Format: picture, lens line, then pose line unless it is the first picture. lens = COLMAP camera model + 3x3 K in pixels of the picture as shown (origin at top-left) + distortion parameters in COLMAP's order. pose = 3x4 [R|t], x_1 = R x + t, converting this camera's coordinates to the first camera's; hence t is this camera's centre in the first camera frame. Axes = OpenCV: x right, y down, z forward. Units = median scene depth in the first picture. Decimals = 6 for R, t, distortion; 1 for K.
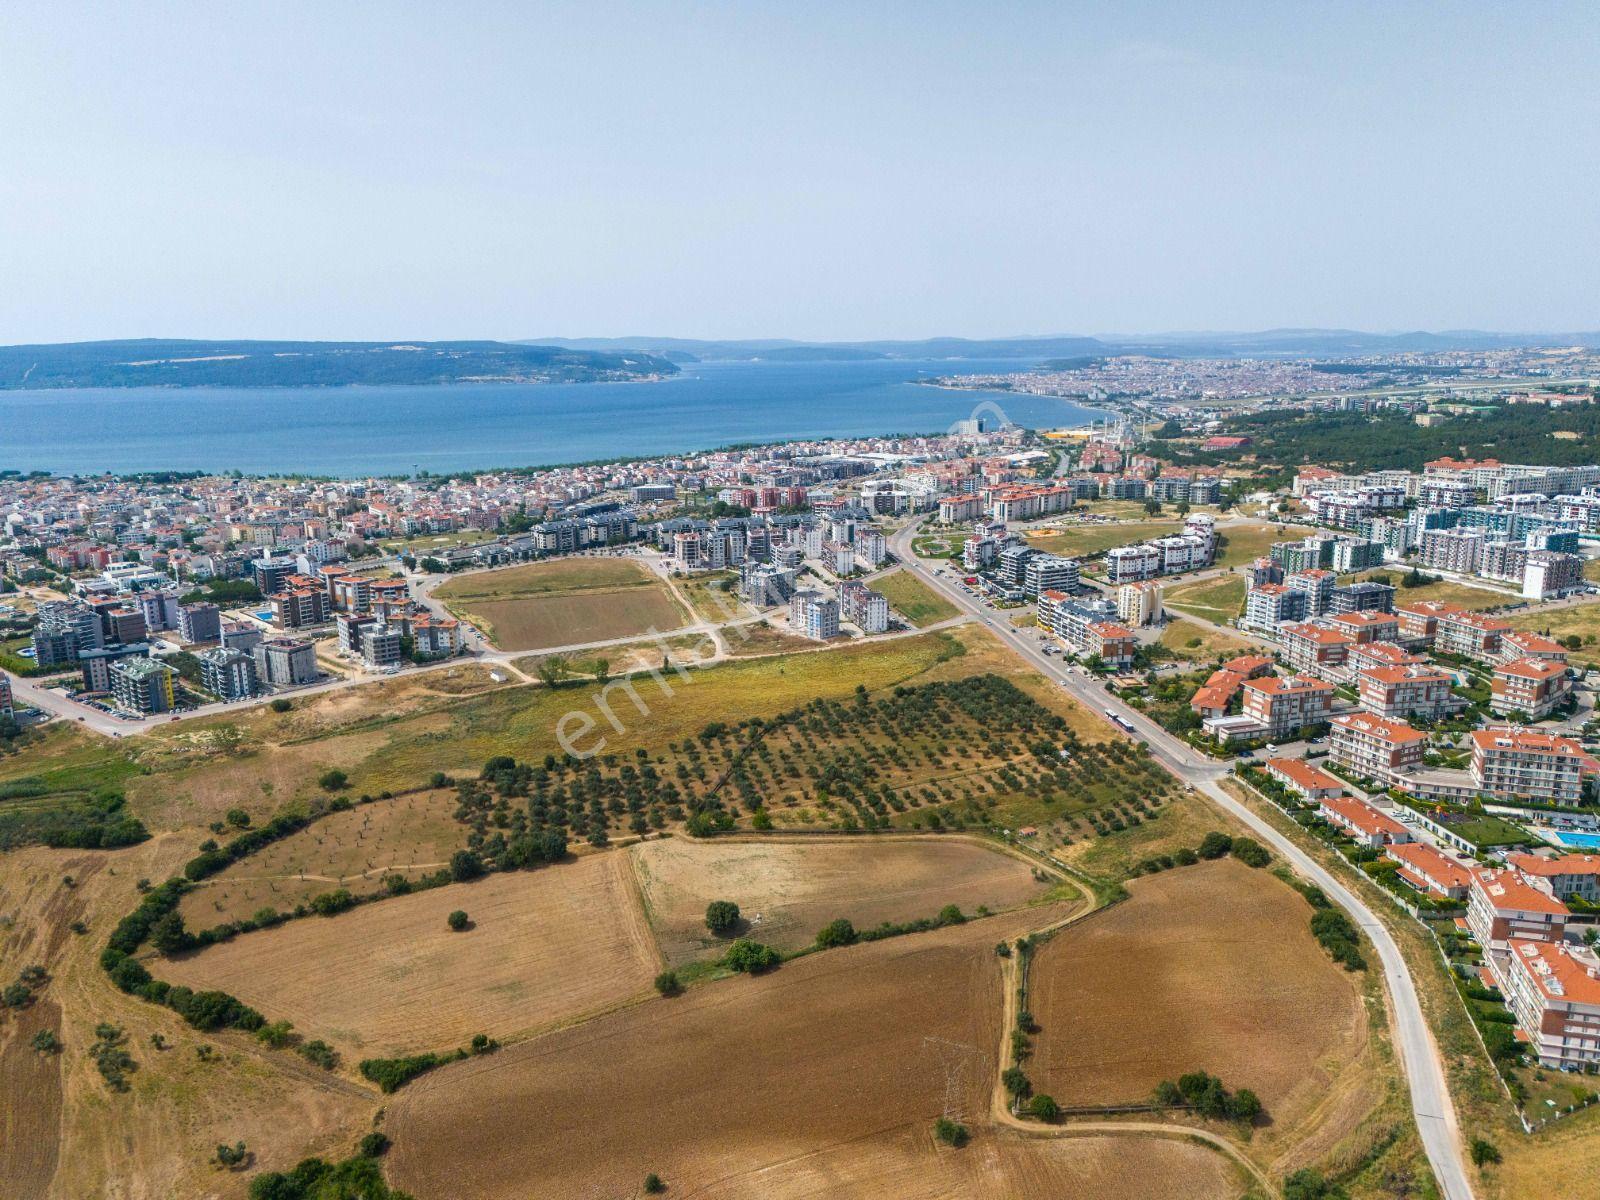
lens RADIAL K [[1178.8, 0, 803.0], [0, 1178.8, 613.1], [0, 0, 1]] dist [0.068242, -0.065339]
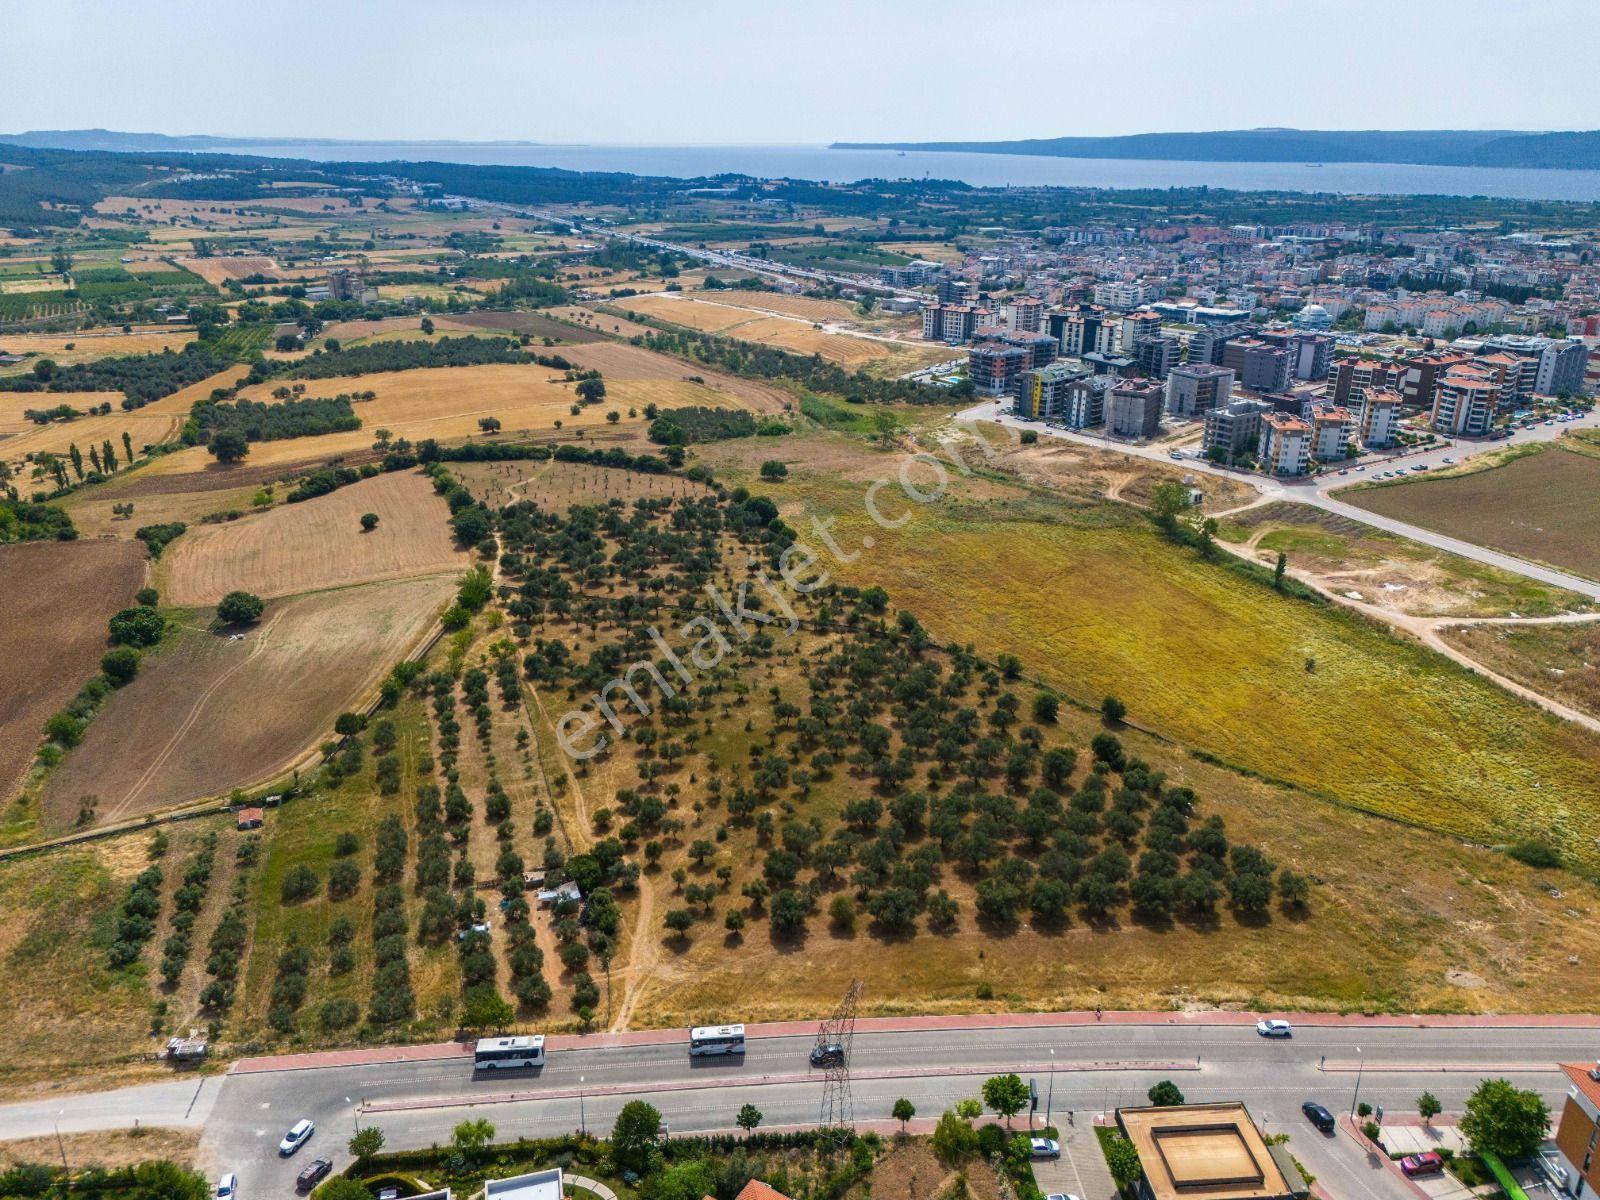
lens RADIAL K [[1178.8, 0, 799.3], [0, 1178.8, 599.2], [0, 0, 1]] dist [0.068242, -0.065339]
pose [[-0.073142, 0.368286, -0.926831, 0.415899], [-0.225640, 0.899112, 0.375079, -0.100909], [0.971461, 0.236564, 0.017337, 0.805063]]
